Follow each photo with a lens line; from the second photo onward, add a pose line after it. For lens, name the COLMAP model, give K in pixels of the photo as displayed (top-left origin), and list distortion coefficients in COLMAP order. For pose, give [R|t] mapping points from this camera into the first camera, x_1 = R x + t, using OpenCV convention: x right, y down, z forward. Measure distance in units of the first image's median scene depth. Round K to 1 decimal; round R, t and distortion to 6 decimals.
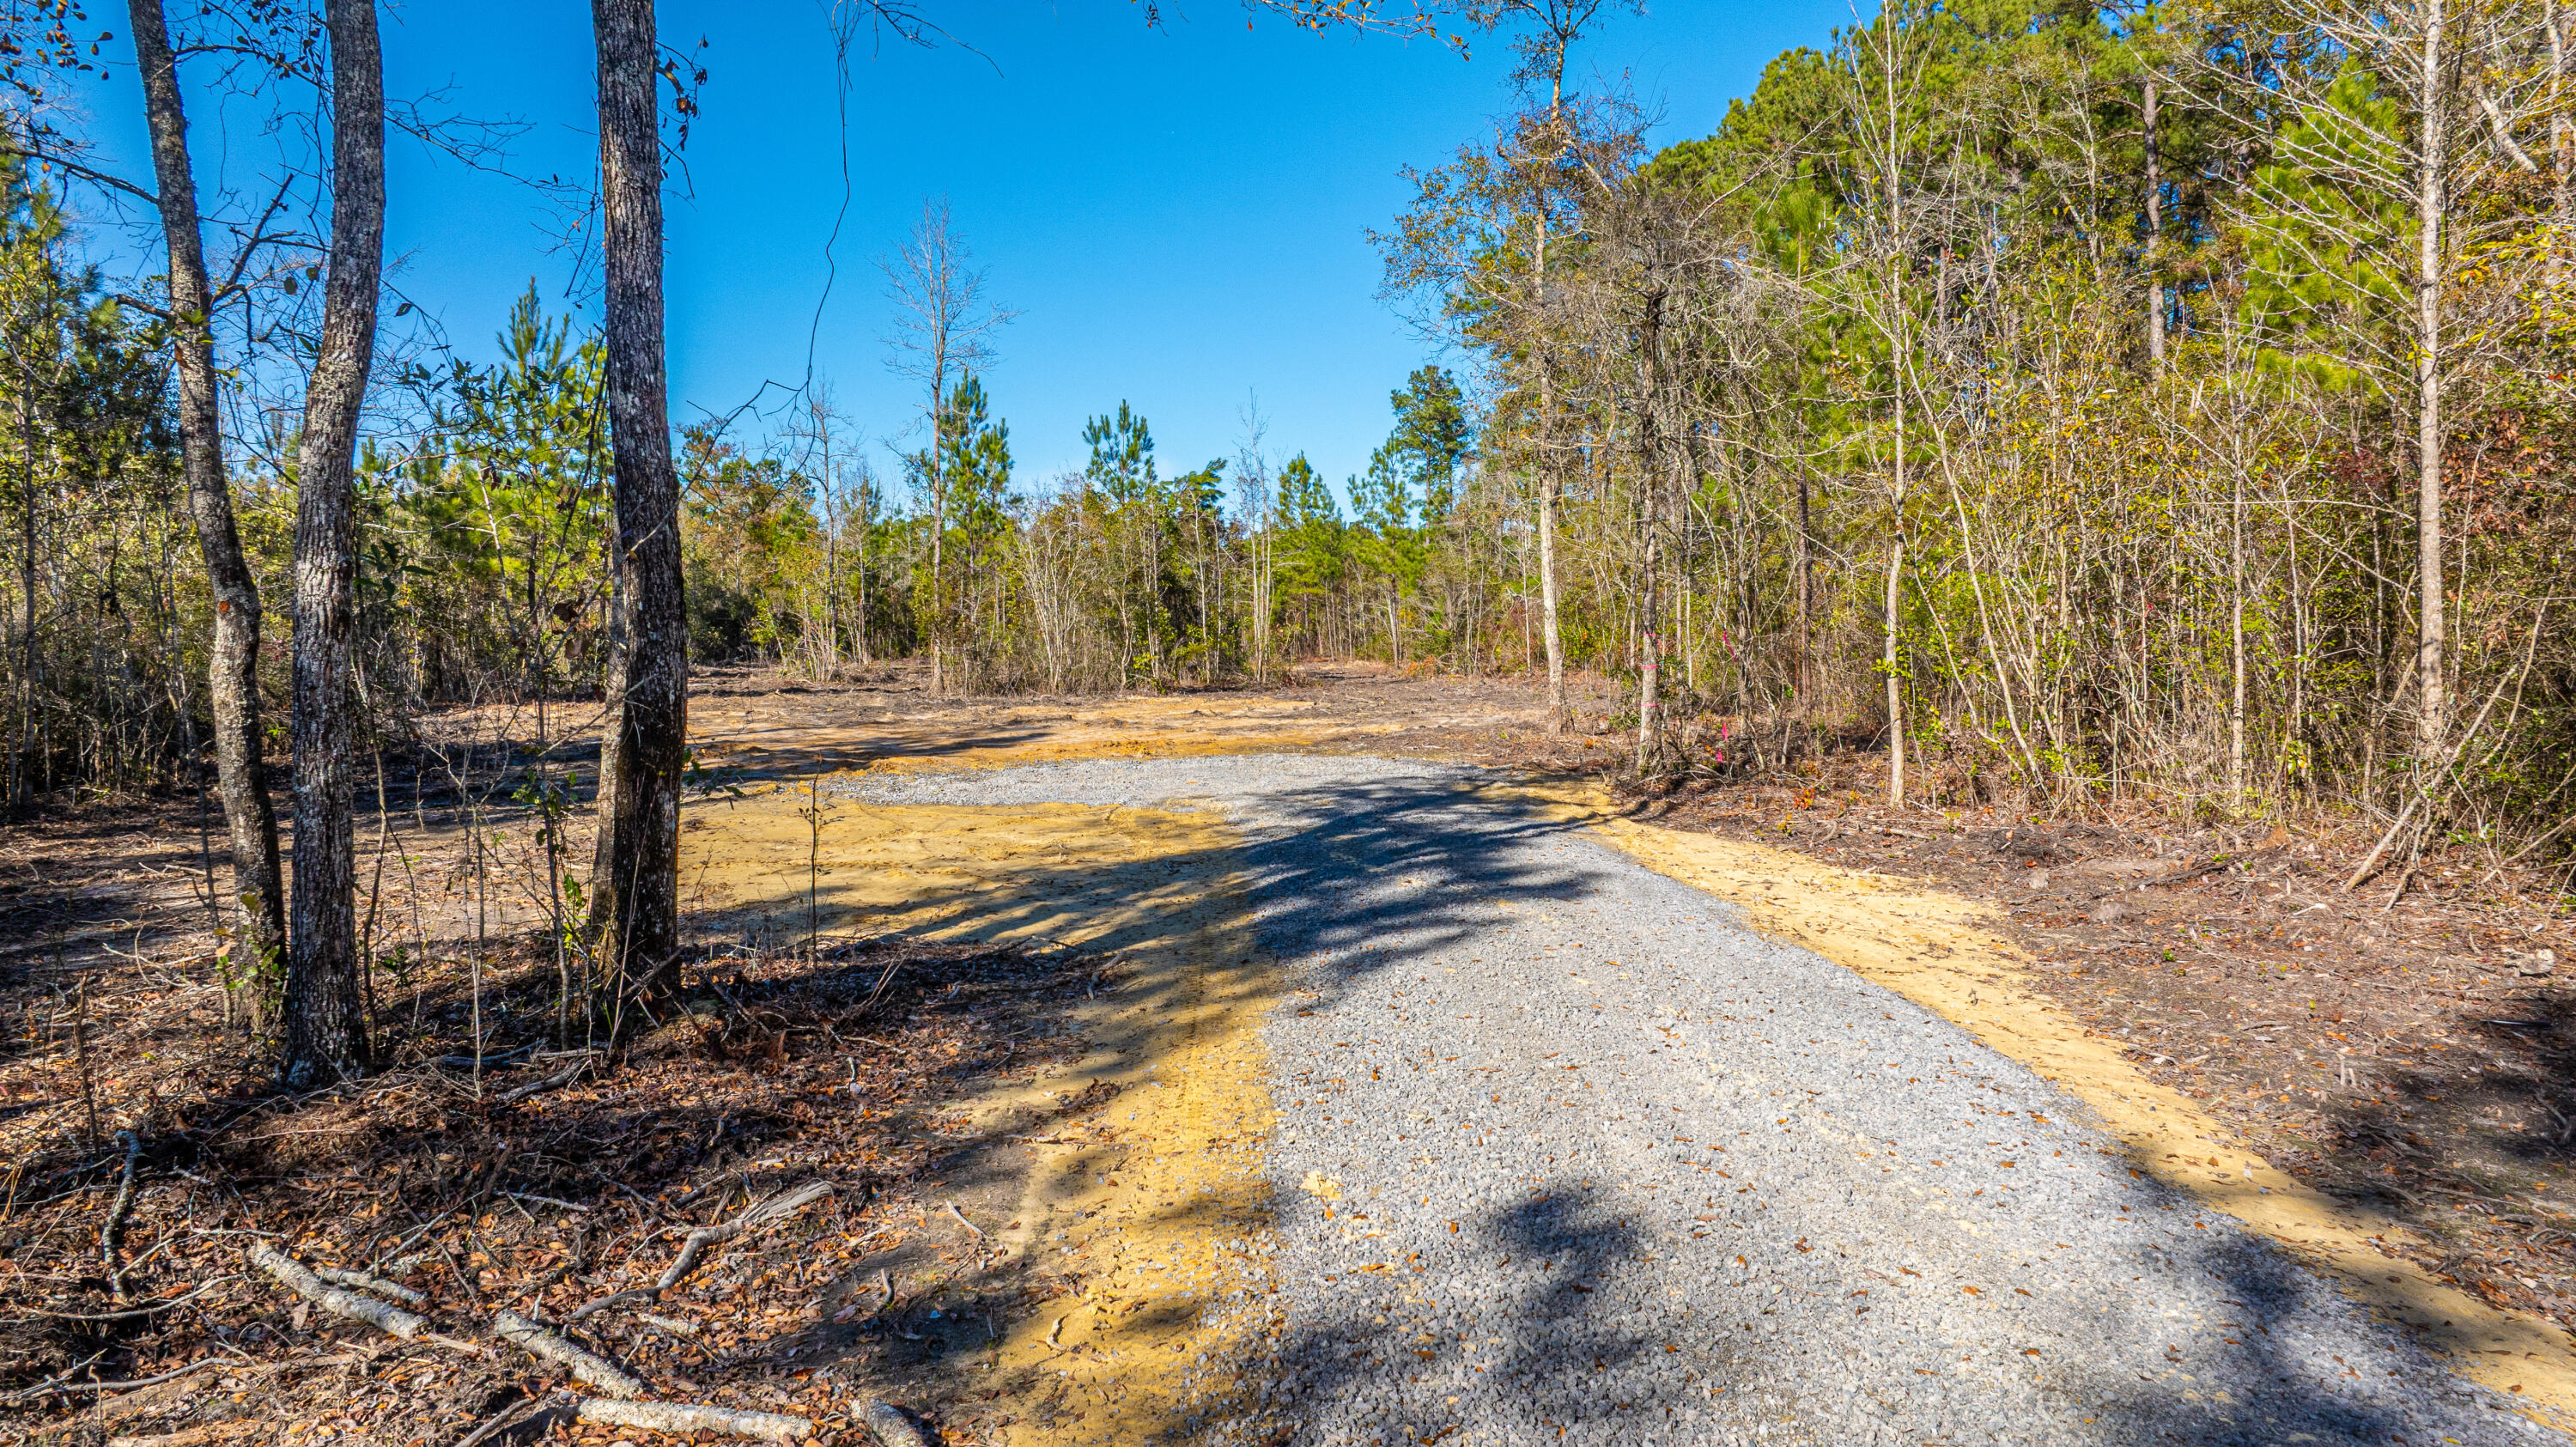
lens RADIAL K [[1814.9, 0, 1289.4], [0, 1814.9, 710.4], [0, 0, 1]] dist [-0.038251, 0.039190]
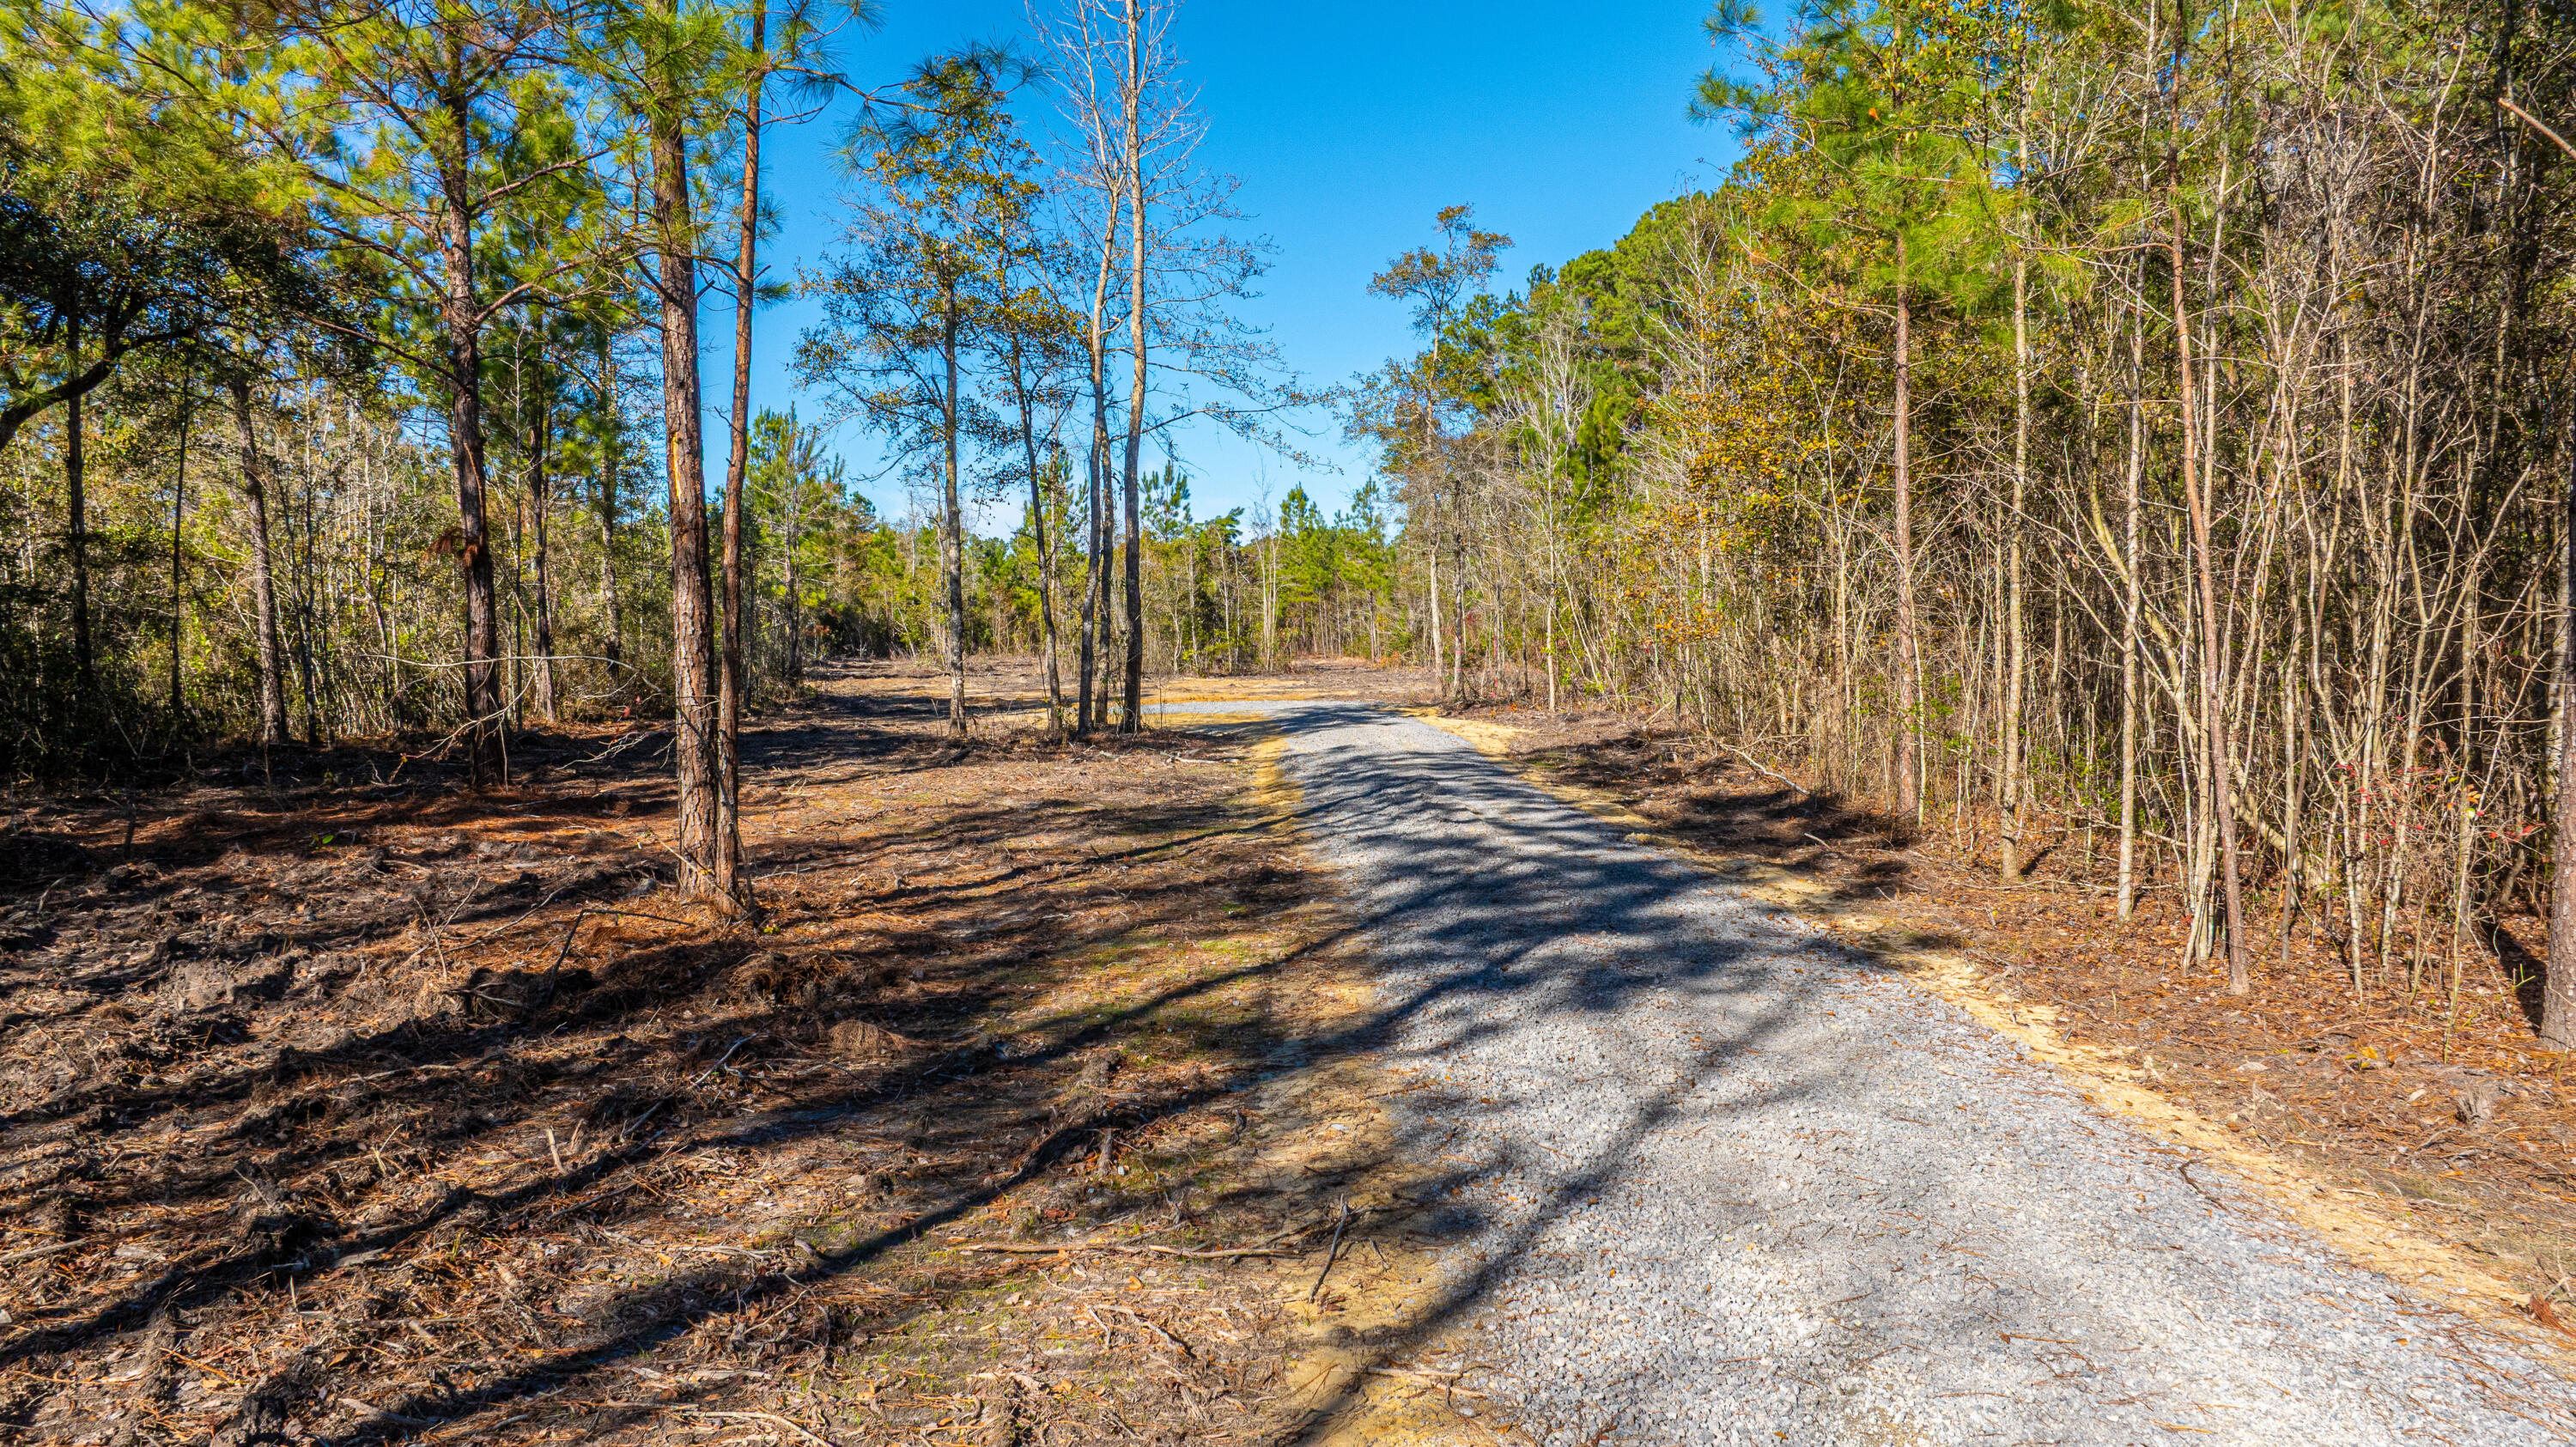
lens RADIAL K [[1814.9, 0, 1289.8], [0, 1814.9, 728.5], [0, 0, 1]] dist [-0.038251, 0.039190]
pose [[0.999995, 0.003127, 0.000732, -0.000521], [-0.003134, 0.999945, 0.009971, 0.013864], [-0.000701, -0.009973, 0.999950, -0.354386]]
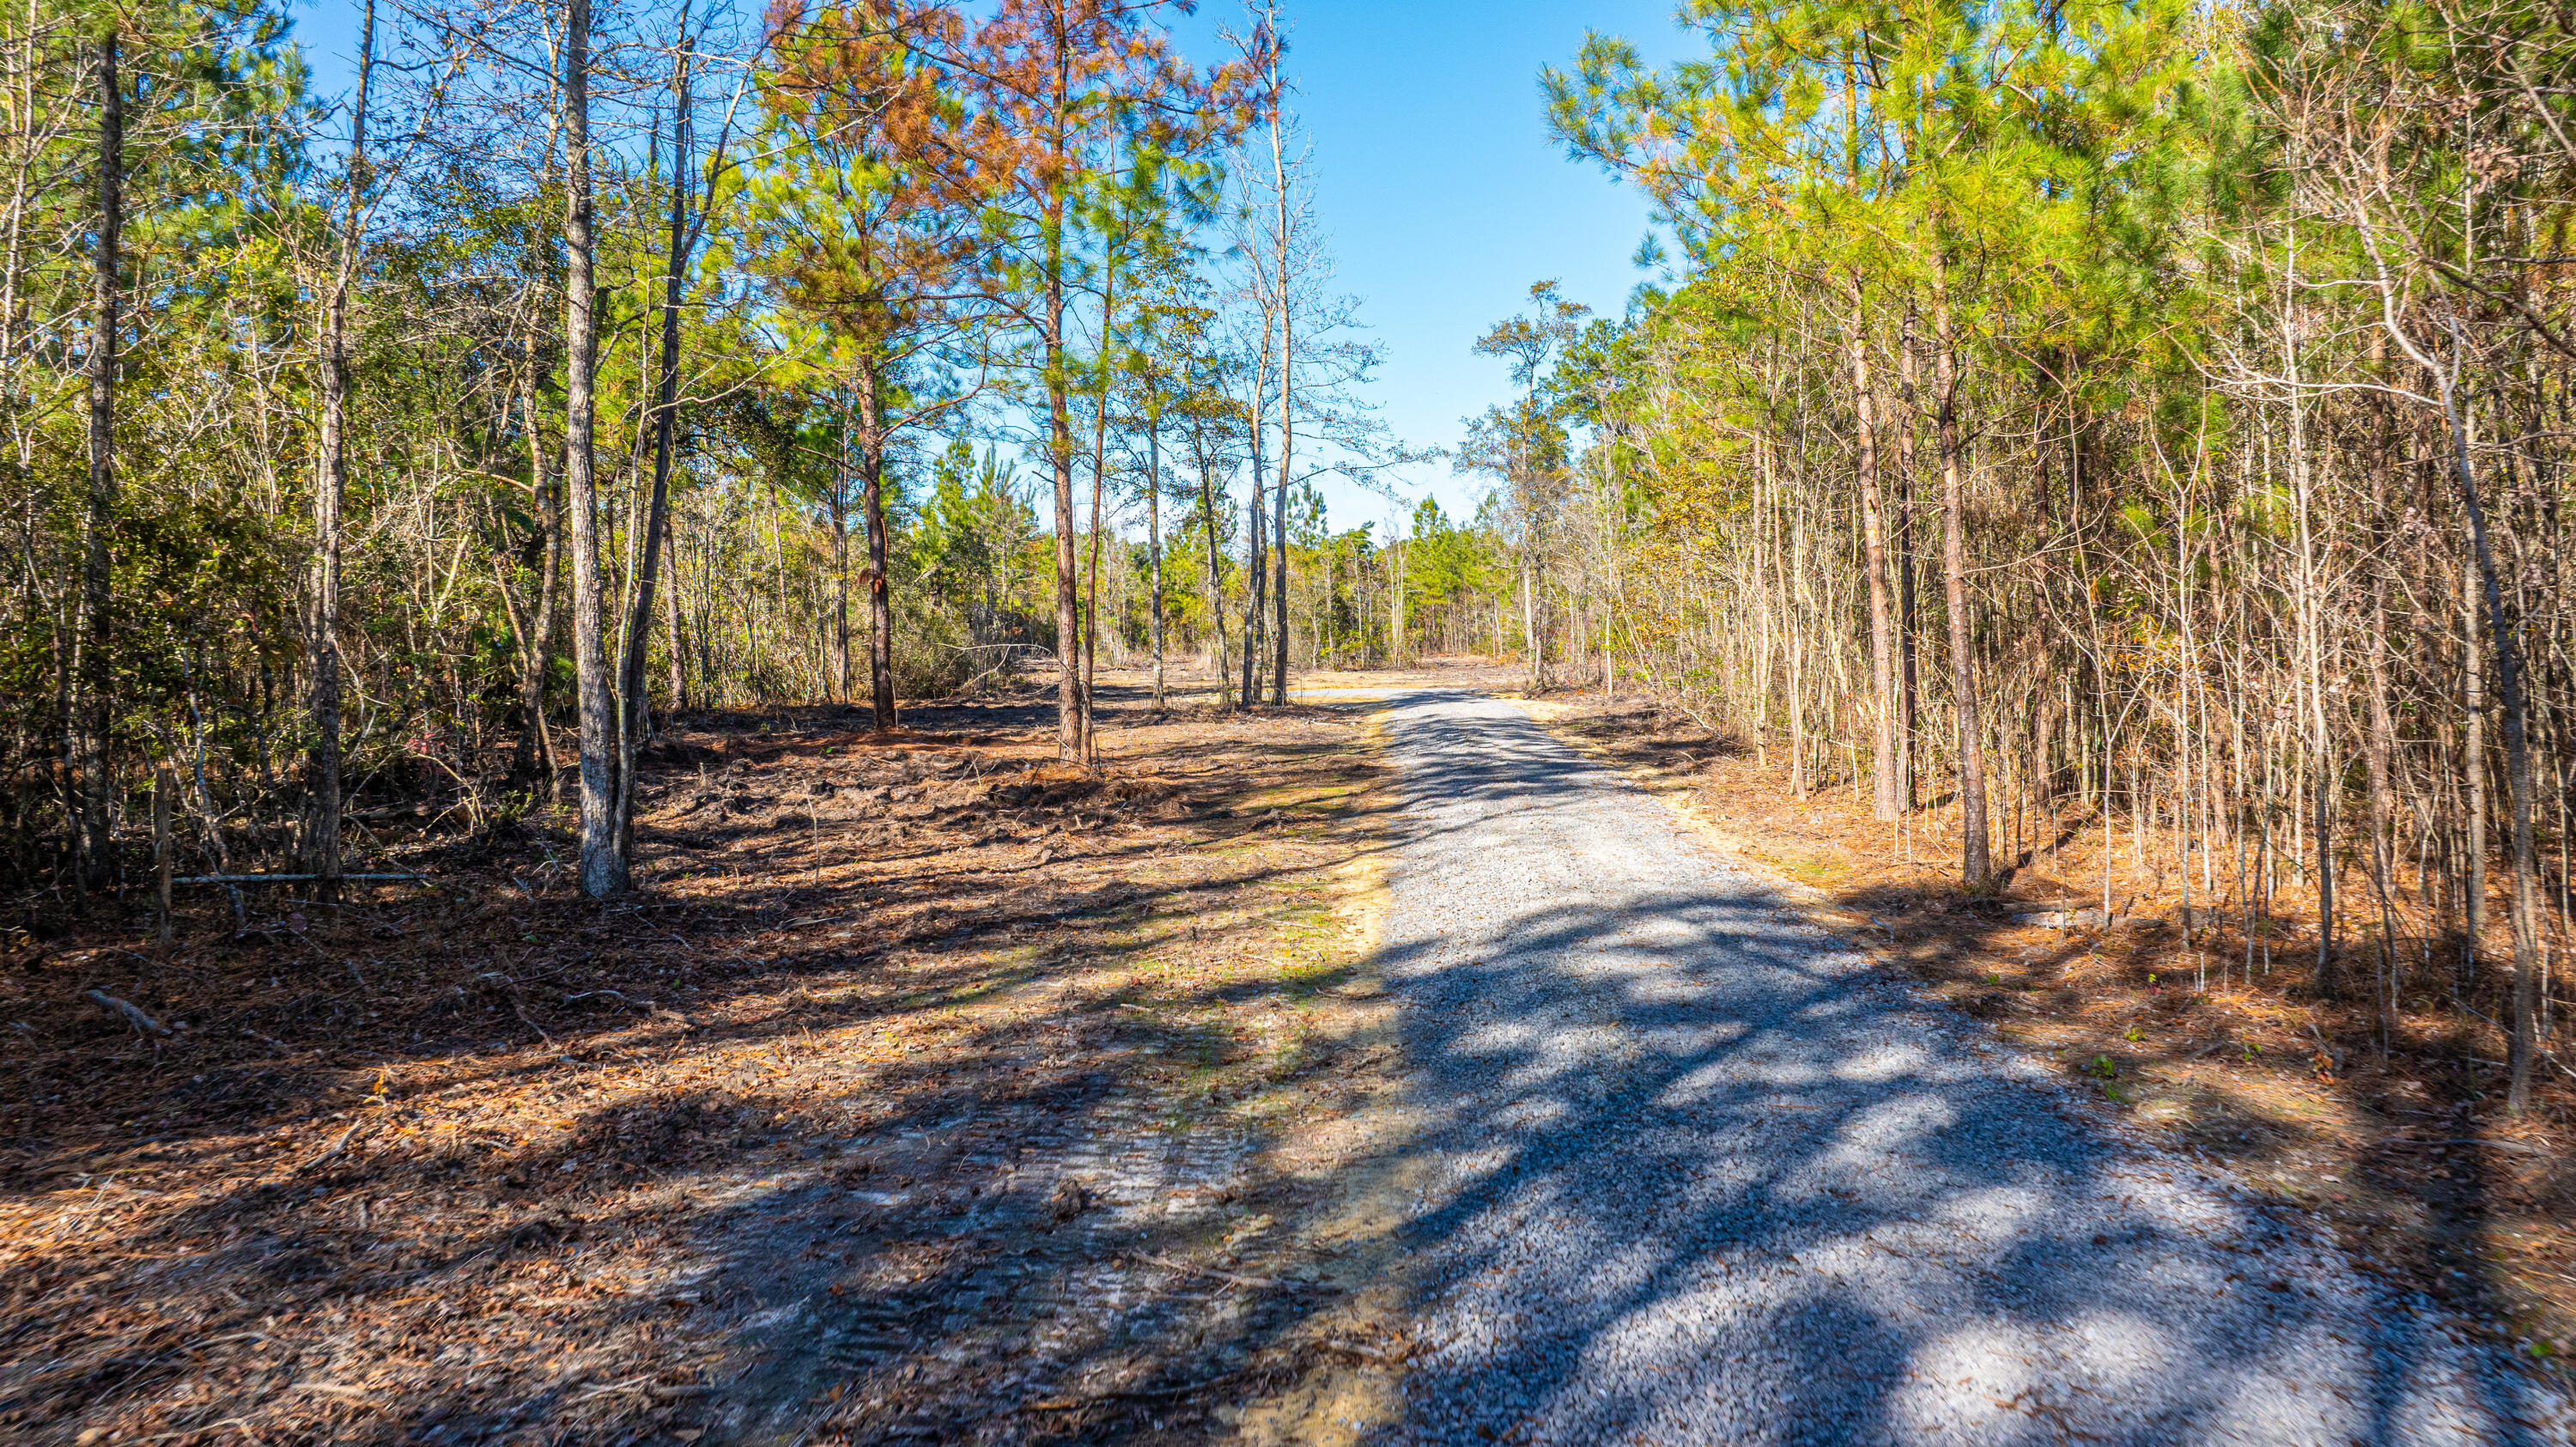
lens RADIAL K [[1814.9, 0, 1286.2], [0, 1814.9, 729.4], [0, 0, 1]] dist [-0.038251, 0.039190]
pose [[0.996899, 0.006185, -0.078451, 0.011534], [-0.005359, 0.999928, 0.010732, 0.021039], [0.078511, -0.010278, 0.996860, -0.524620]]
